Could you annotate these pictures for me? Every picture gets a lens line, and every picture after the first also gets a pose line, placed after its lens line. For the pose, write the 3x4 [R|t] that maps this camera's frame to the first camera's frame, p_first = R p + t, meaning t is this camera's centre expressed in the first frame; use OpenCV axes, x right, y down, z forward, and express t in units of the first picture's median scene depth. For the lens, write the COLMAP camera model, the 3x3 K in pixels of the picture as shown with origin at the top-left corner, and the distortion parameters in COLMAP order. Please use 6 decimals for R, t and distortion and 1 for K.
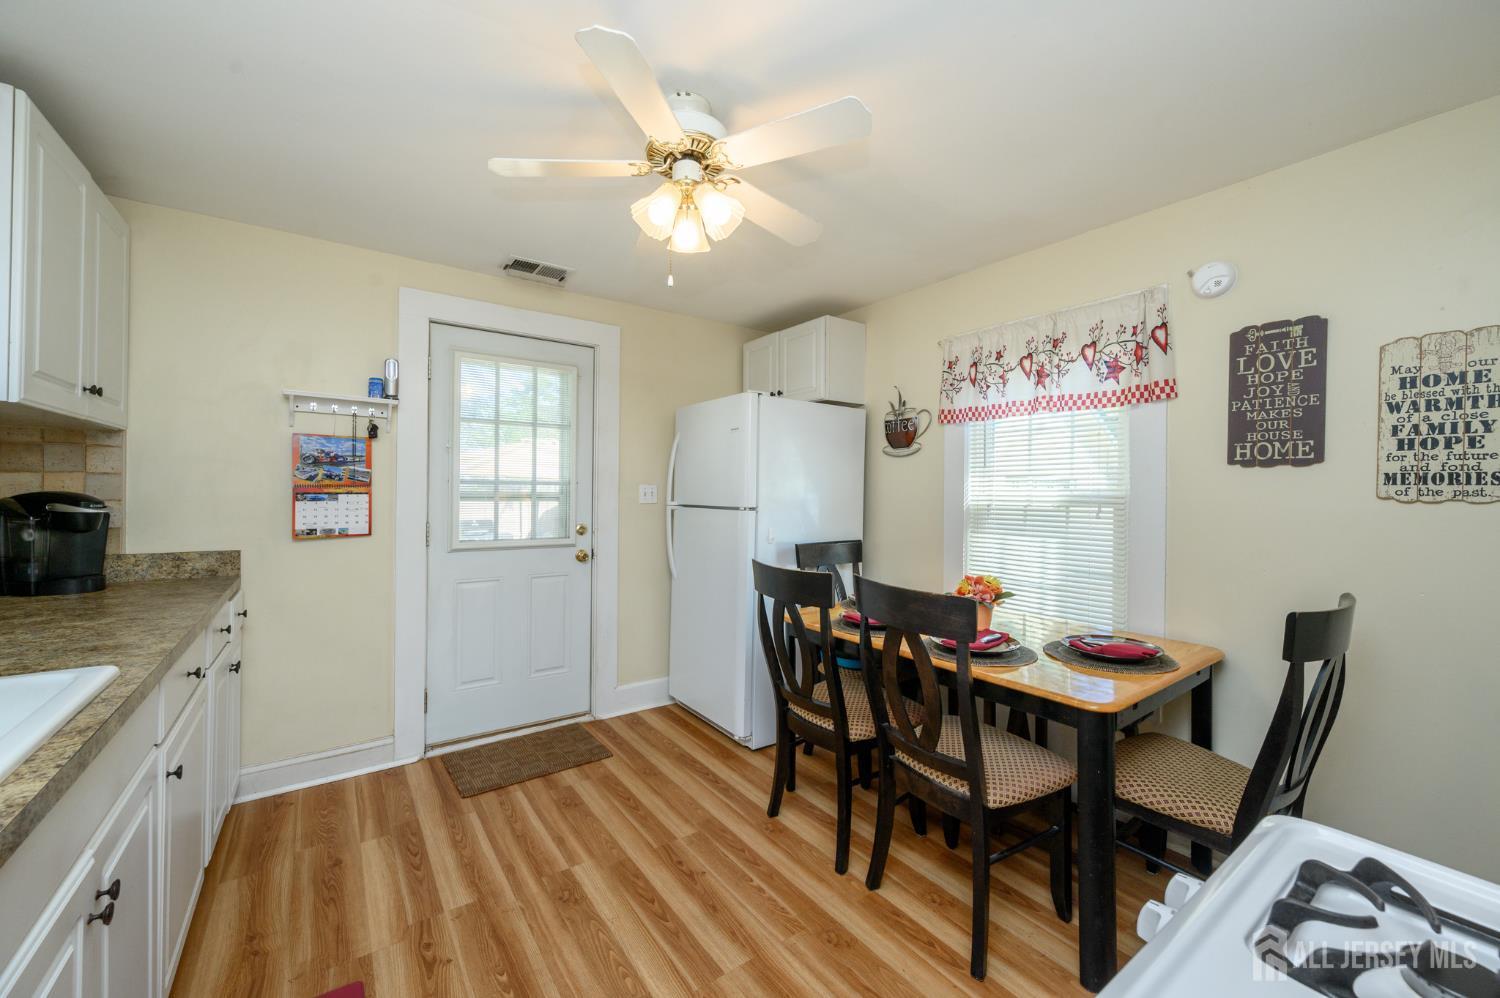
lens RADIAL K [[595.0, 0, 747.3], [0, 595.0, 496.6], [0, 0, 1]] dist [-0.001919, 0.001225]
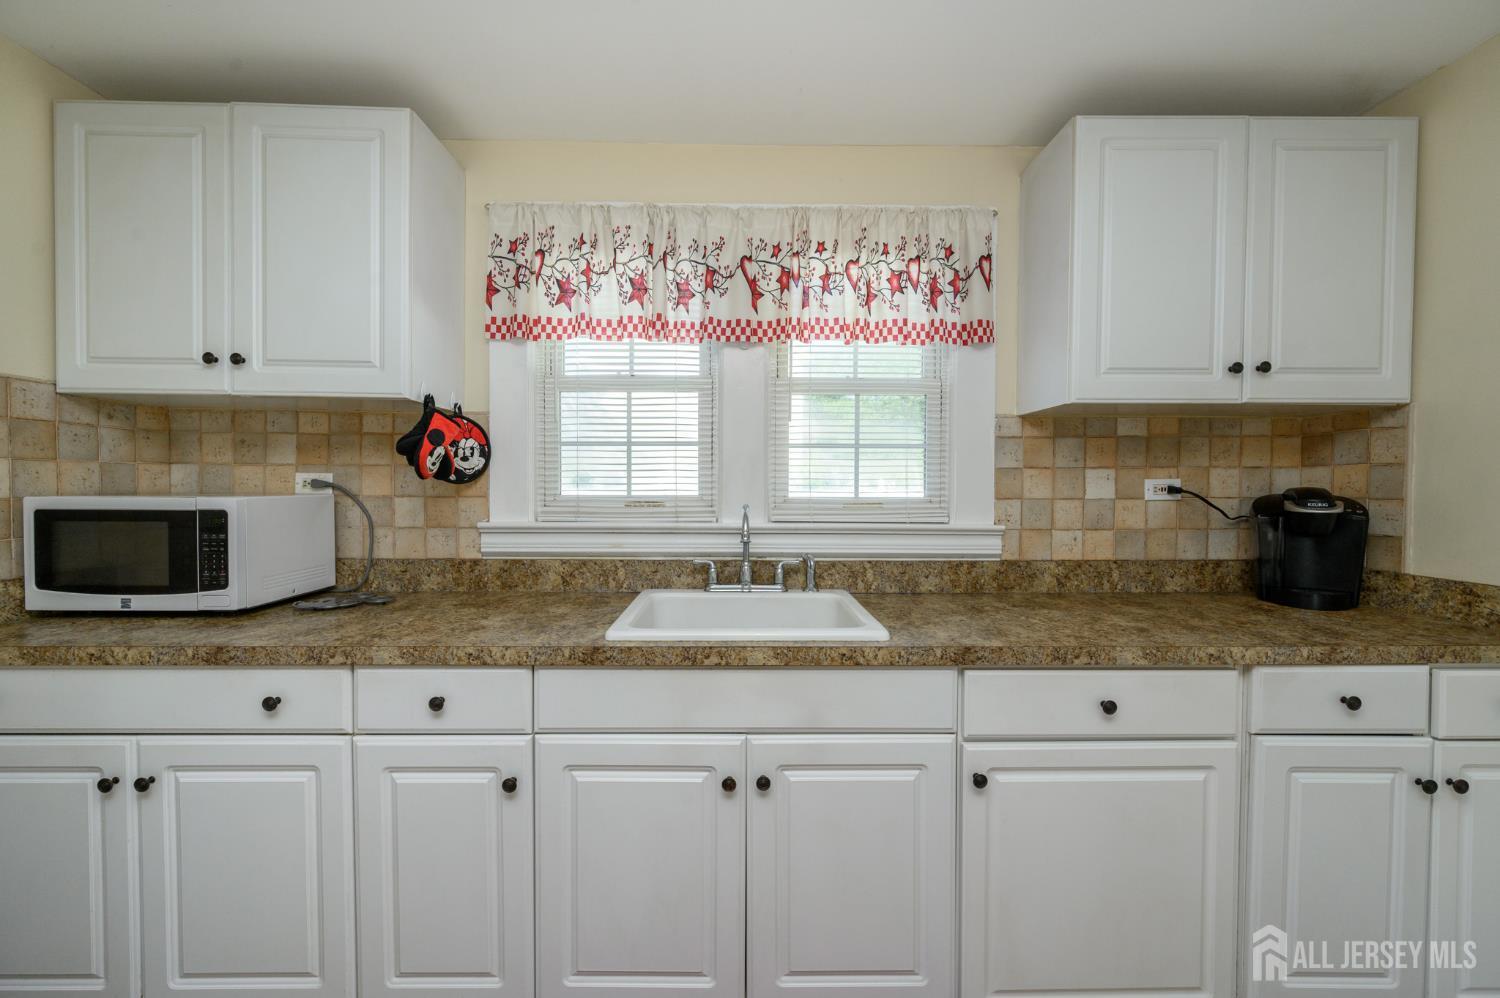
lens RADIAL K [[595.0, 0, 748.6], [0, 595.0, 498.7], [0, 0, 1]] dist [-0.001919, 0.001225]
pose [[-0.573666, 0.003535, -0.819082, 0.010991], [-0.018566, 0.999678, 0.017318, 0.006077], [0.818879, 0.025142, -0.573415, 0.673939]]
